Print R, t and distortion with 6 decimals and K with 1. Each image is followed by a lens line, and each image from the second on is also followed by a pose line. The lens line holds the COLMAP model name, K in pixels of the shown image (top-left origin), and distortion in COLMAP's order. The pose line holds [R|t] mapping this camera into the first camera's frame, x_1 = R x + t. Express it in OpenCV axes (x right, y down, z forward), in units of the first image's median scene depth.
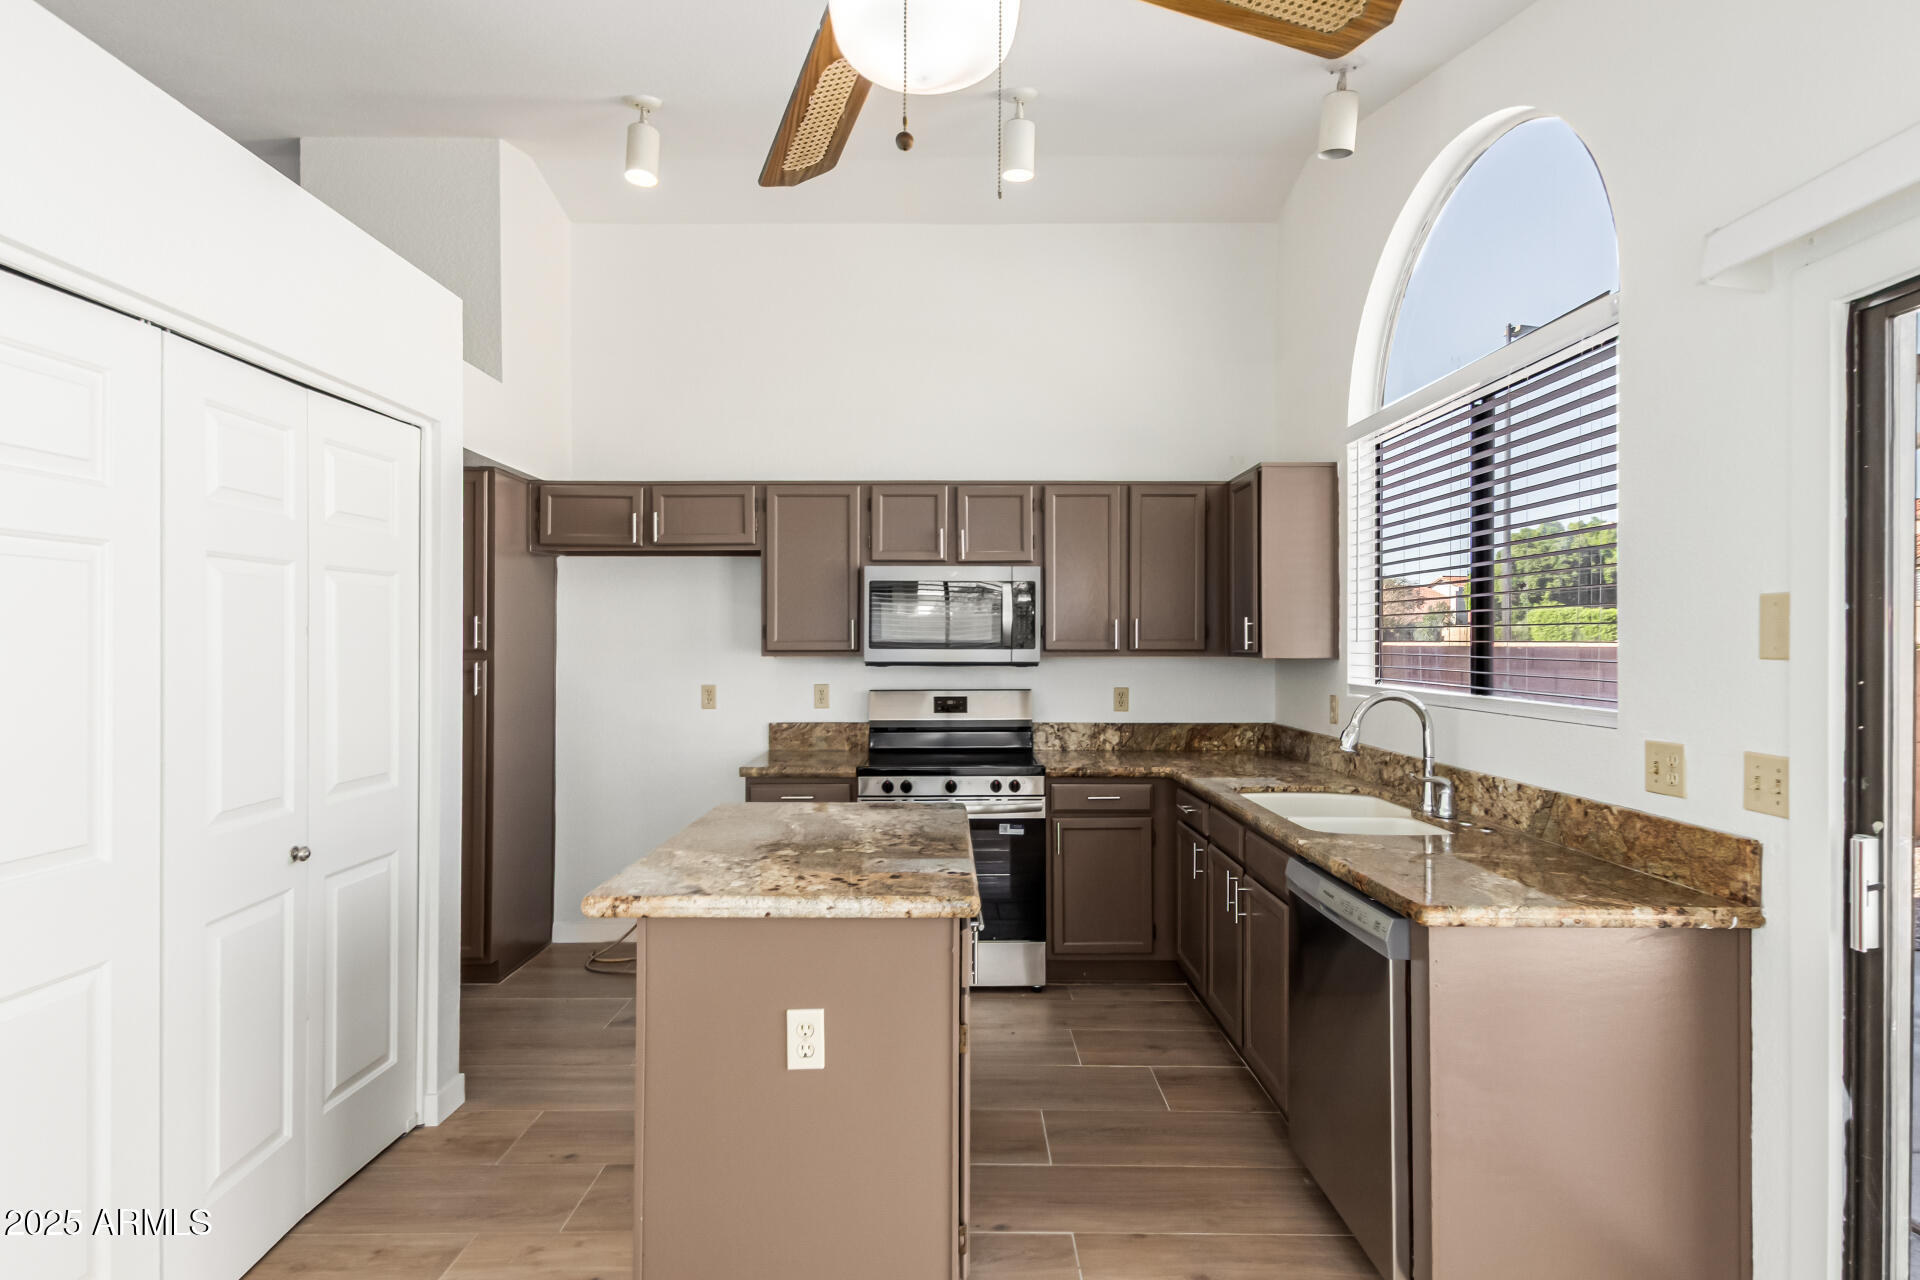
lens RADIAL K [[934.1, 0, 988.9], [0, 934.1, 646.6], [0, 0, 1]] dist [0.011719, -0.003169]
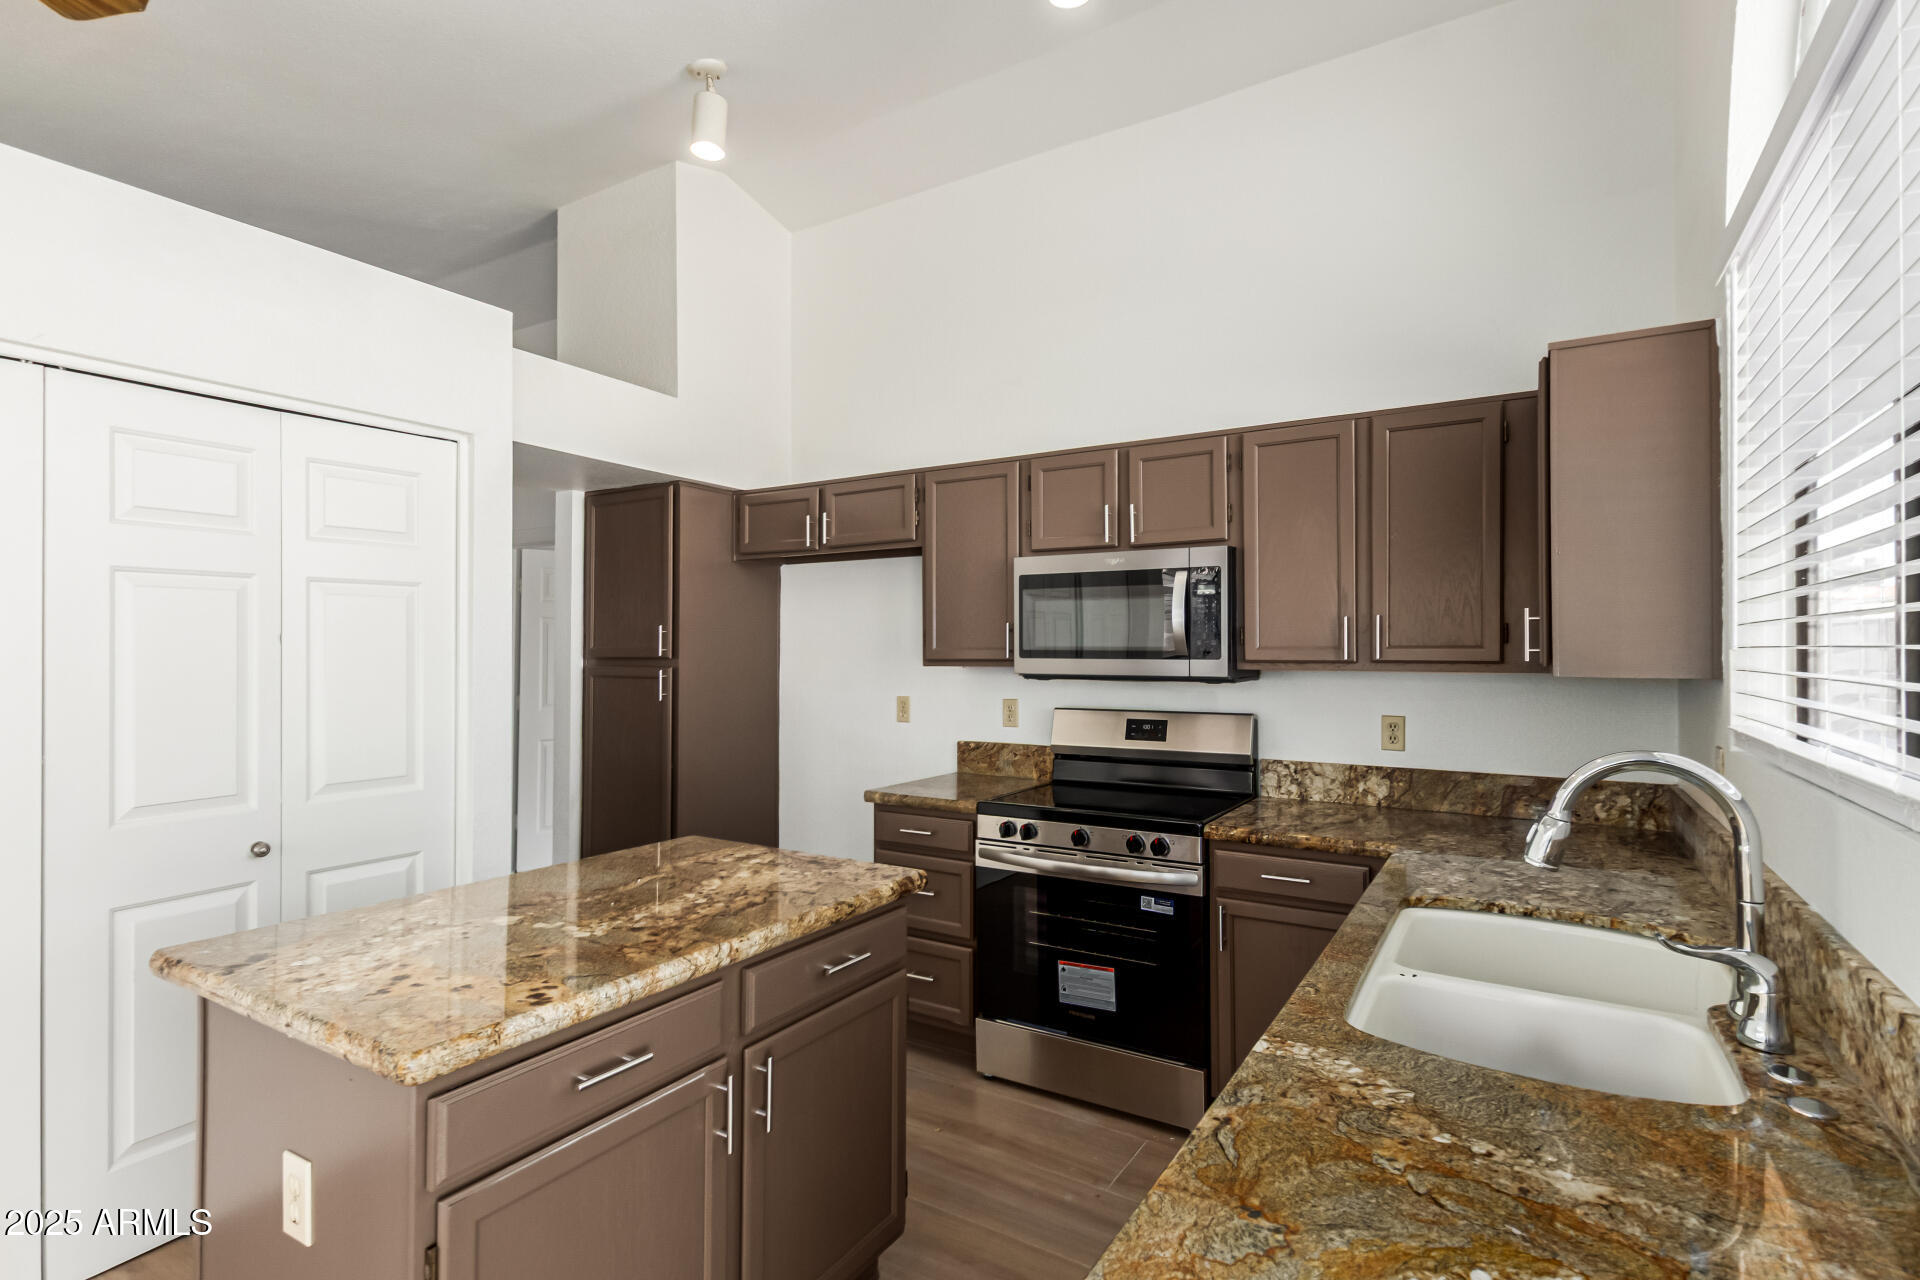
lens RADIAL K [[934.1, 0, 961.6], [0, 934.1, 647.6], [0, 0, 1]] dist [0.011719, -0.003169]
pose [[0.845570, -0.001927, -0.533862, 0.263799], [-0.002048, 0.999974, -0.006854, -0.001066], [0.533861, 0.006889, 0.845544, 0.273338]]
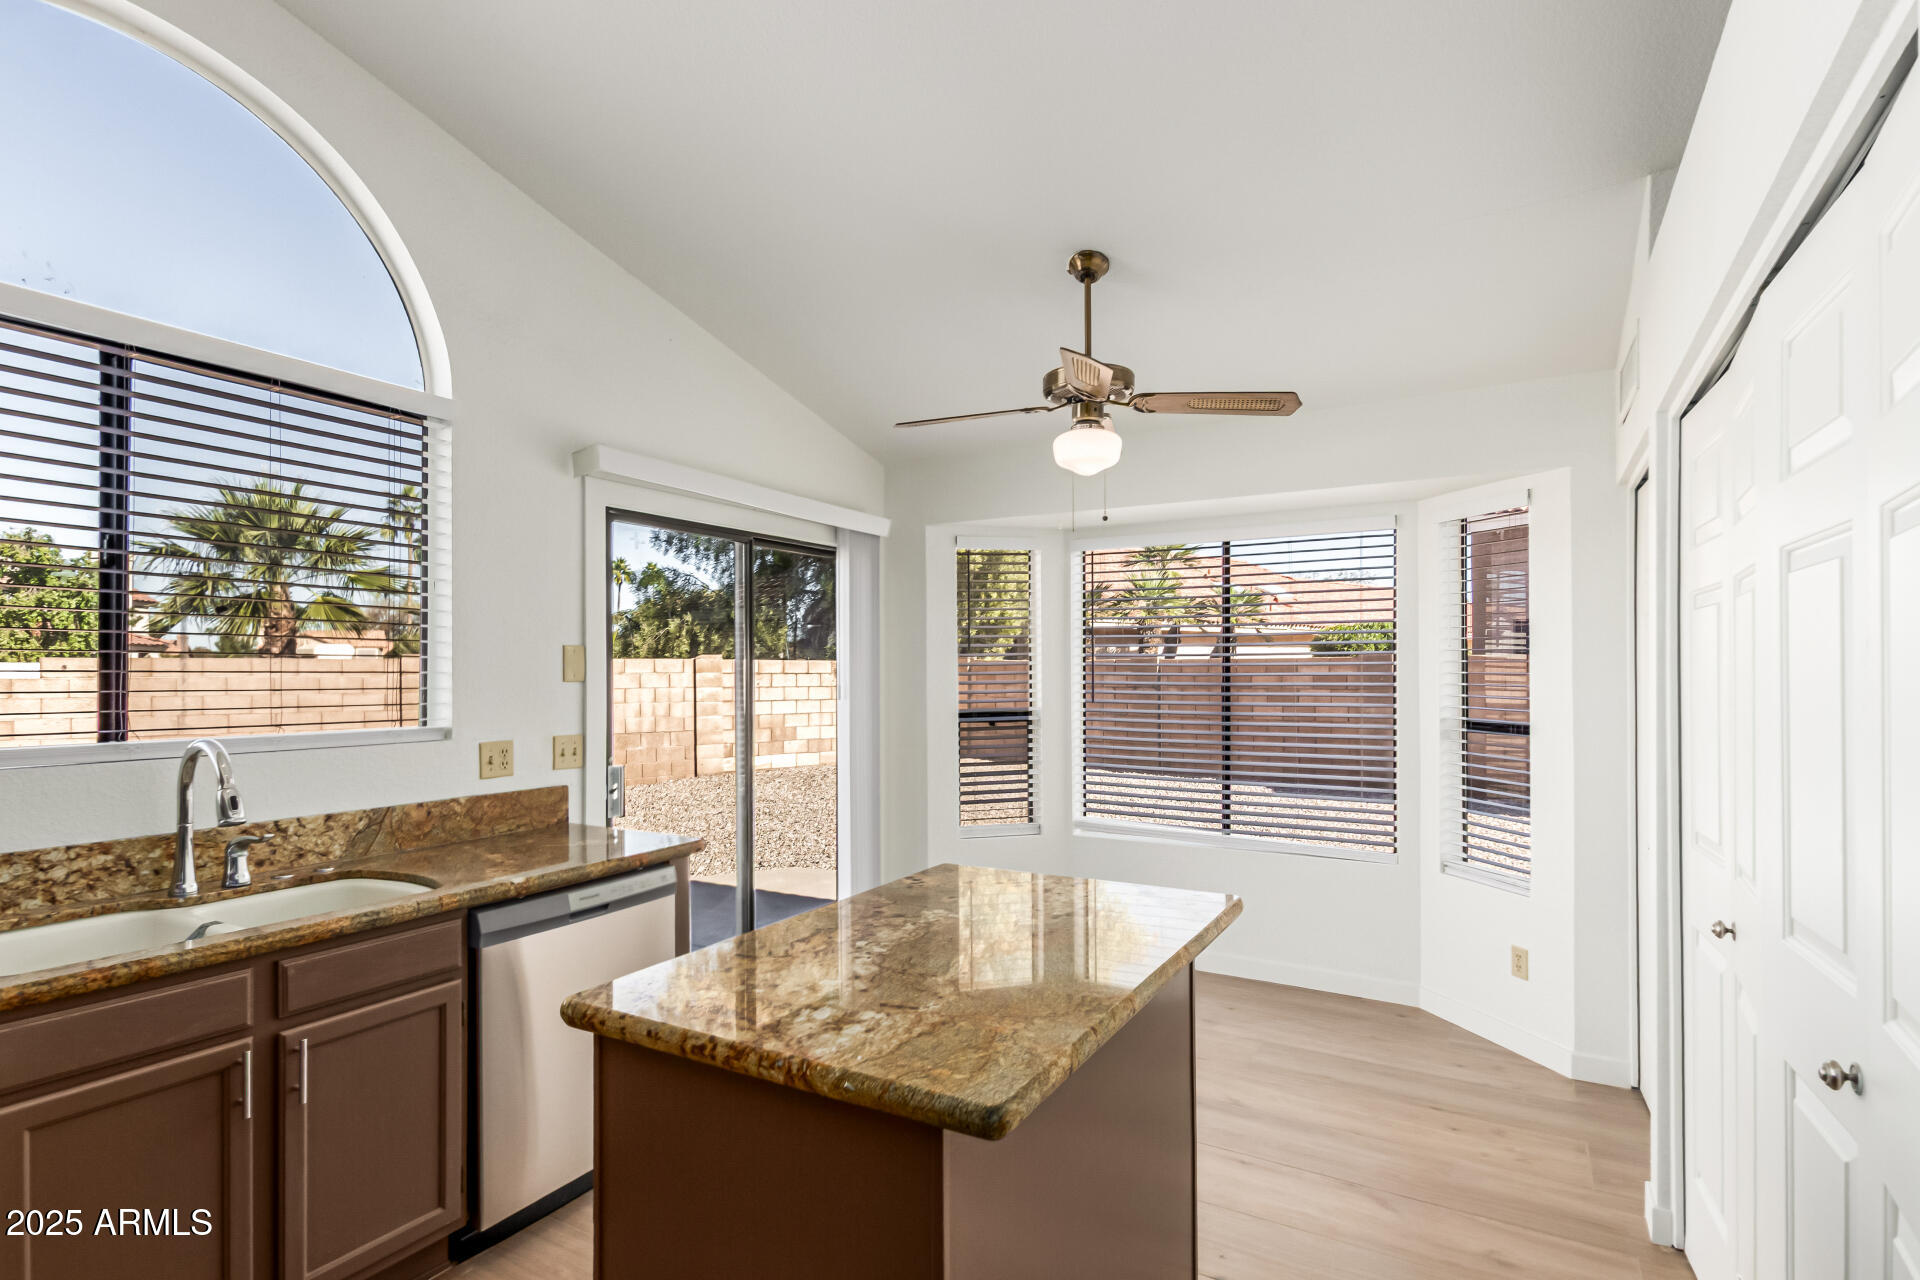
lens RADIAL K [[934.1, 0, 963.8], [0, 934.1, 659.7], [0, 0, 1]] dist [0.011719, -0.003169]
pose [[-0.859918, 0.004641, 0.510410, -0.304985], [-0.002714, 0.999903, -0.013665, -0.003053], [-0.510424, -0.013136, -0.859822, 0.891631]]
